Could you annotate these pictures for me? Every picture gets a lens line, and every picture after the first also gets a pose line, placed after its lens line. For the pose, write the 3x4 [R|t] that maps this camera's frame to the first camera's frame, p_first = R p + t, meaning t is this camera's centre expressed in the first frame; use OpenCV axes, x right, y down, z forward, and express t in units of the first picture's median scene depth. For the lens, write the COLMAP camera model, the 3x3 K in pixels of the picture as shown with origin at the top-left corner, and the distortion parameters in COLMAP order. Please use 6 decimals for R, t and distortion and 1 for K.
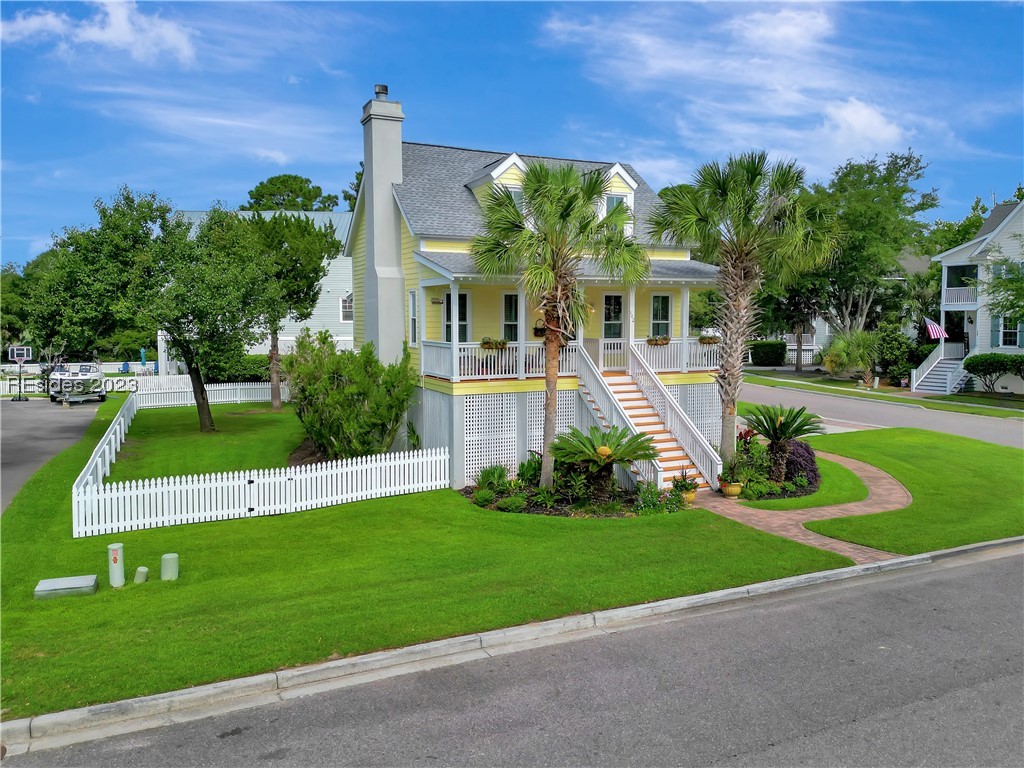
lens RADIAL K [[738.2, 0, 511.6], [0, 738.2, 376.7], [0, 0, 1]] dist [0.063411, -0.059841]
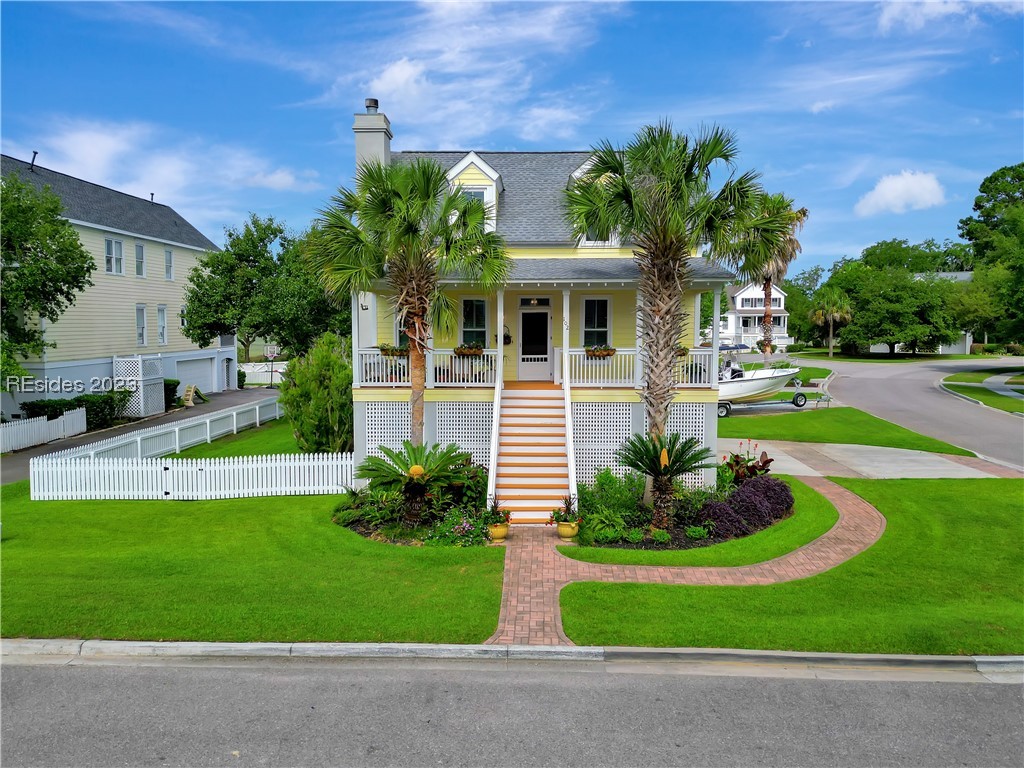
lens RADIAL K [[708.0, 0, 512.0], [0, 708.0, 384.0], [0, 0, 1]] dist [0.054602, -0.048512]
pose [[0.902160, 0.041142, -0.429434, 0.757061], [-0.038341, 0.999149, 0.015176, -0.030178], [0.429694, 0.002774, 0.902970, 0.323187]]
